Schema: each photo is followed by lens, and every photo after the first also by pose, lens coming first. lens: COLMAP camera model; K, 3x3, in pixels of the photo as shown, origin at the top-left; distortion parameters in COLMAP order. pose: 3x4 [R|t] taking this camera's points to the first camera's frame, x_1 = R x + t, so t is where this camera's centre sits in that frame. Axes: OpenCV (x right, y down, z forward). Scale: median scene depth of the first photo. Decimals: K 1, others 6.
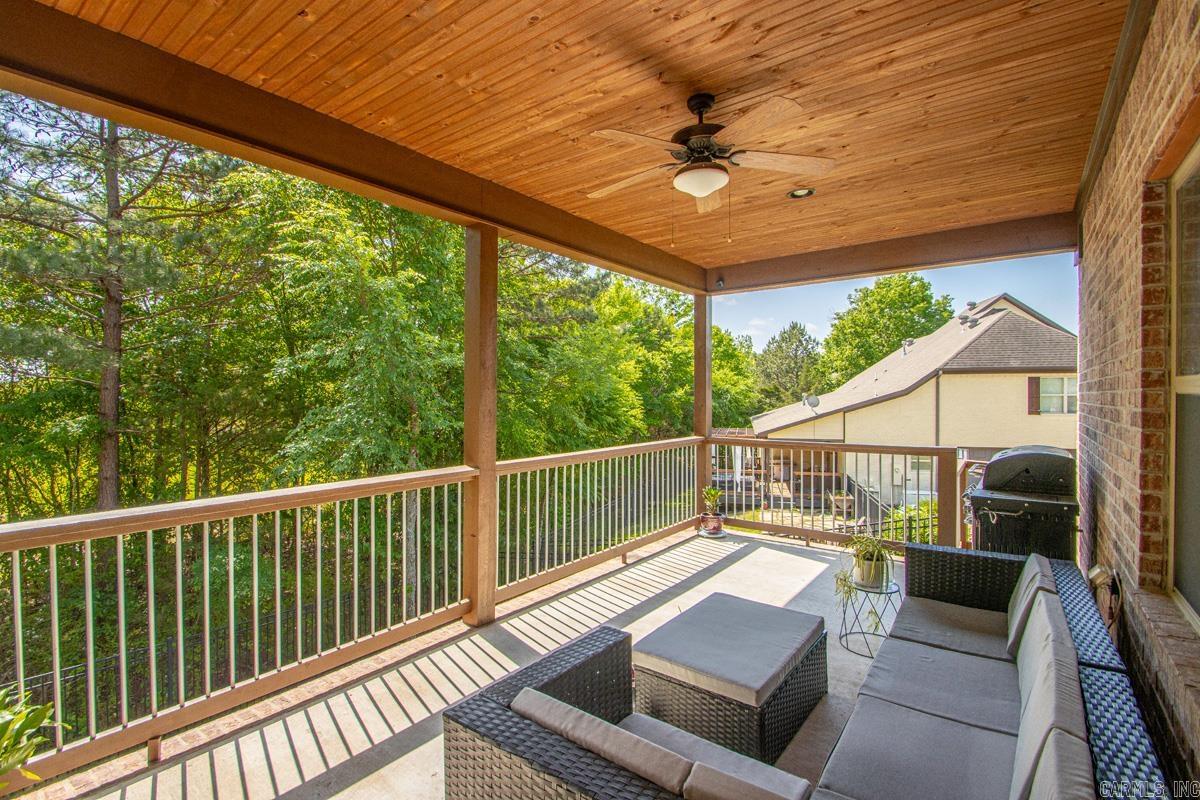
lens RADIAL K [[563.8, 0, 611.5], [0, 563.8, 405.5], [0, 0, 1]] dist [0.009521, -0.014004]
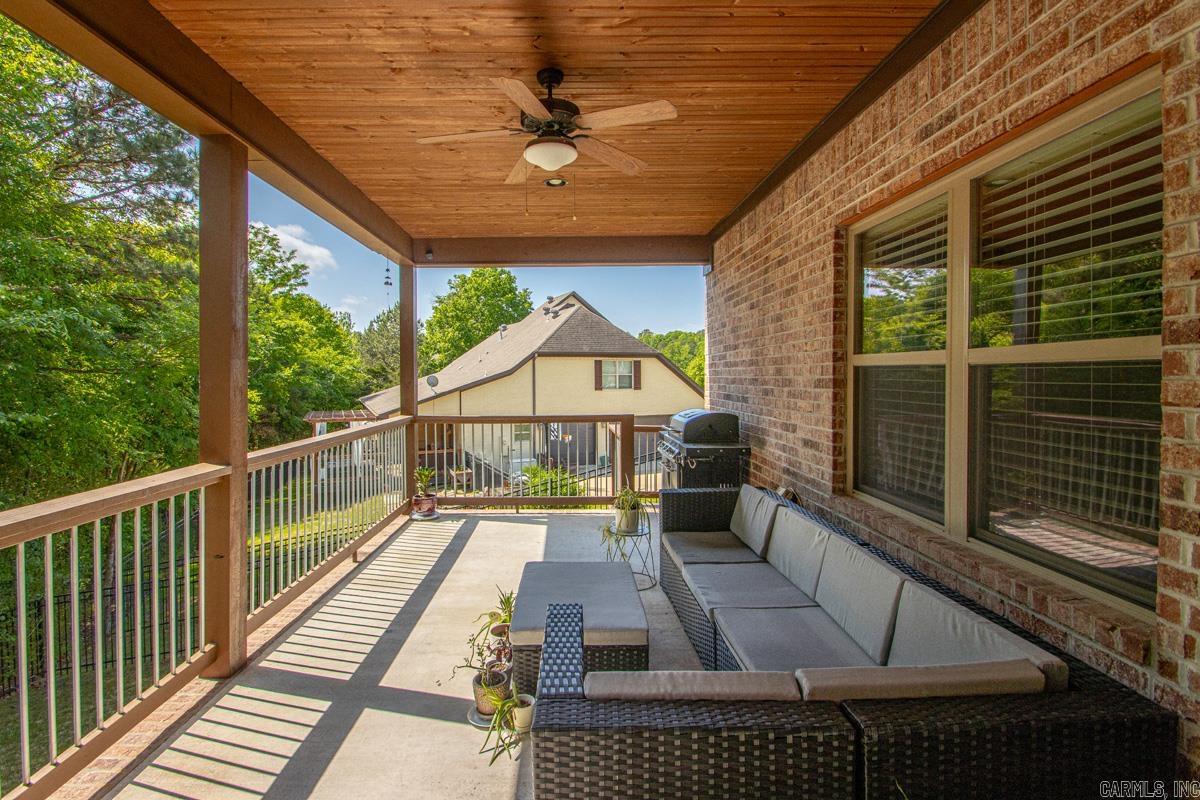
lens RADIAL K [[563.8, 0, 592.9], [0, 563.8, 389.1], [0, 0, 1]] dist [0.009521, -0.014004]
pose [[0.793363, -0.017265, 0.608504, -0.173765], [0.014144, 0.999851, 0.009929, 0.006002], [-0.608584, 0.000730, 0.793489, 0.064806]]
